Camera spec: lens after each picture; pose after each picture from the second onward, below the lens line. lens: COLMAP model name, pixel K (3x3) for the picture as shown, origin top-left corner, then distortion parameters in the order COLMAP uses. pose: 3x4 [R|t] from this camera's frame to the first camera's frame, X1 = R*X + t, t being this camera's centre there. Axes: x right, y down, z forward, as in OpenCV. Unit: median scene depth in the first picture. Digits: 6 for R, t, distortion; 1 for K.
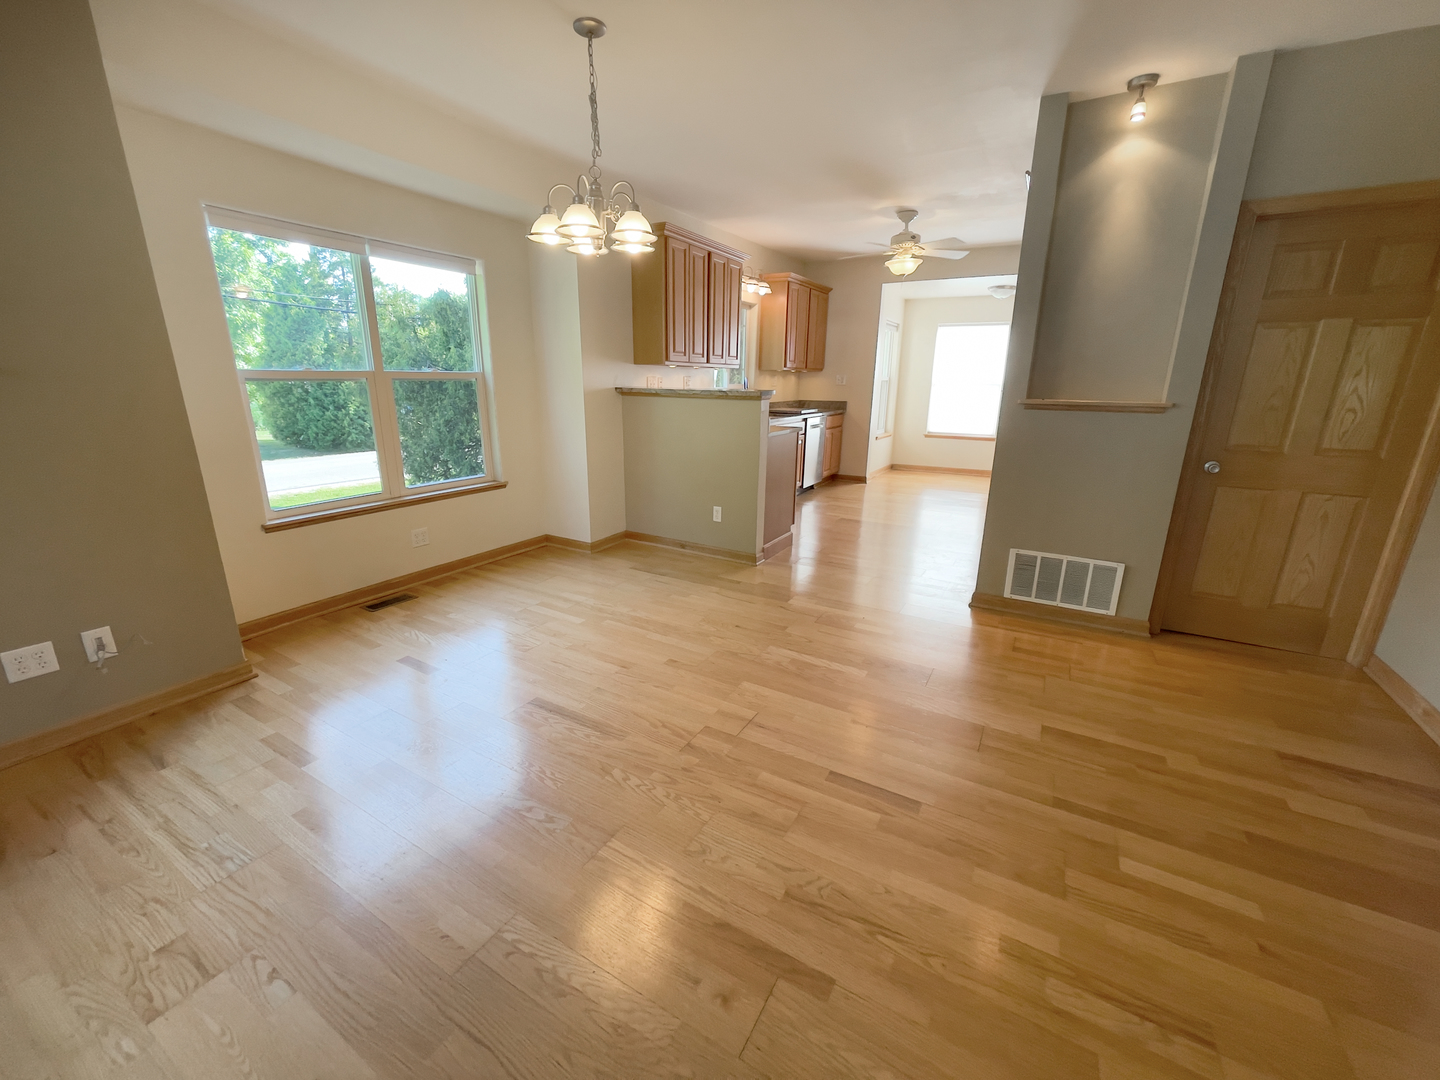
lens RADIAL K [[574.2, 0, 716.6], [0, 574.2, 538.1], [0, 0, 1]] dist [0.000800, 0.000151]
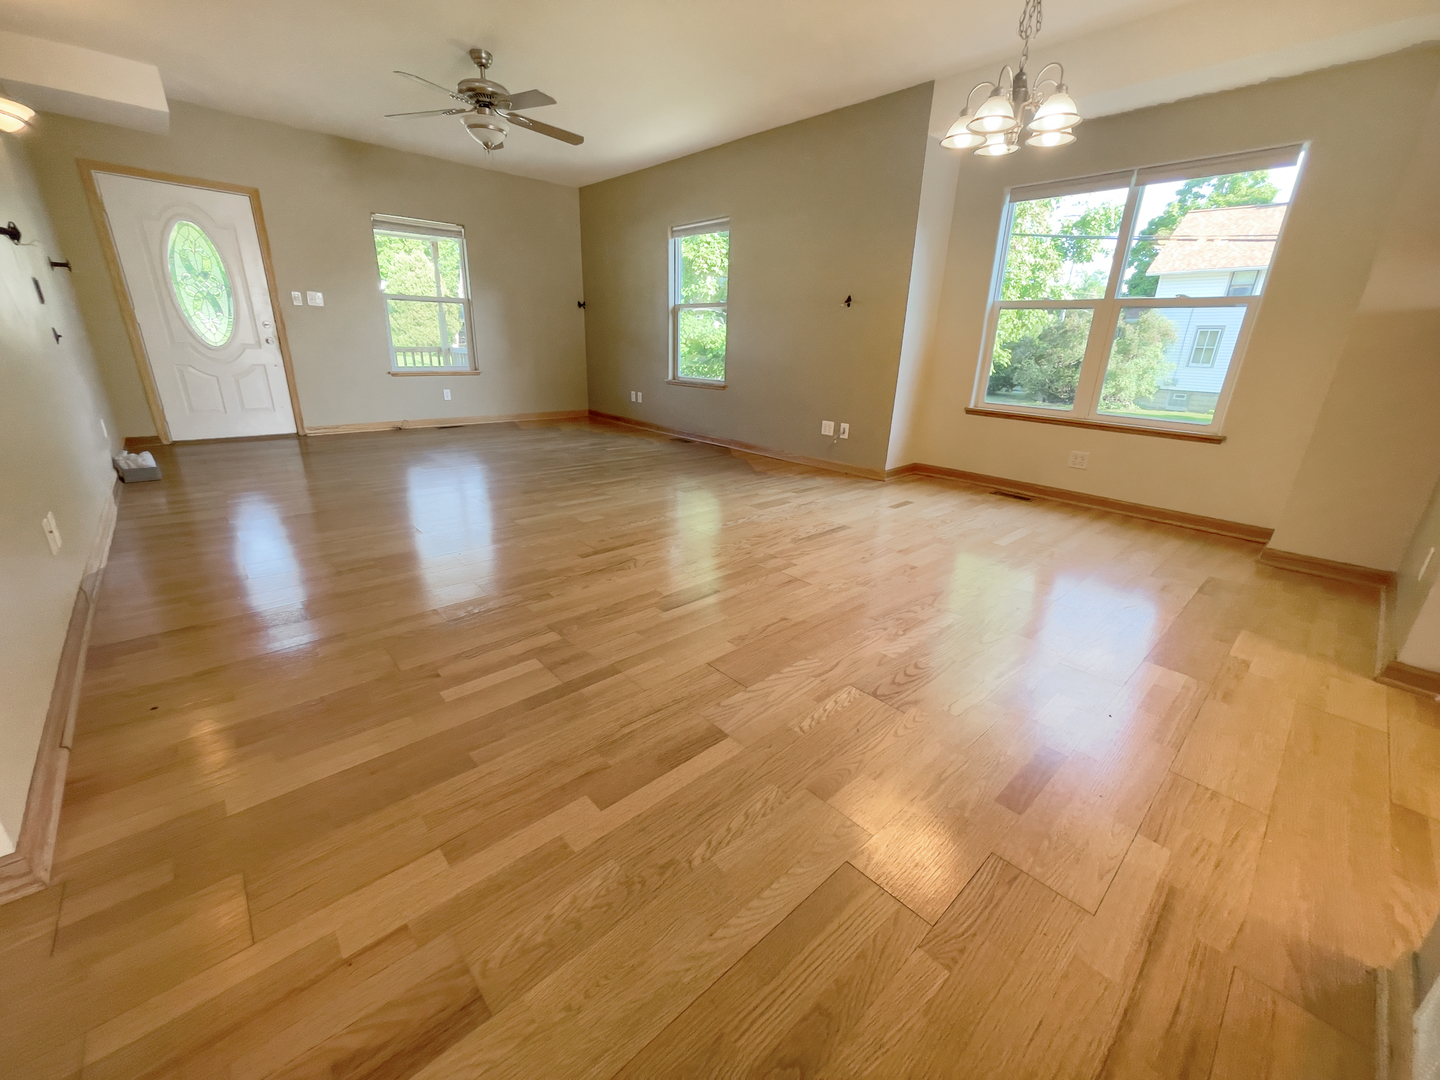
lens RADIAL K [[582.2, 0, 714.8], [0, 582.2, 553.9], [0, 0, 1]] dist [0.000277, -0.021191]
pose [[-0.299198, 0.309229, -0.902695, 0.590981], [-0.284948, 0.873908, 0.393814, -0.066771], [0.910651, 0.375049, -0.173358, 0.538946]]
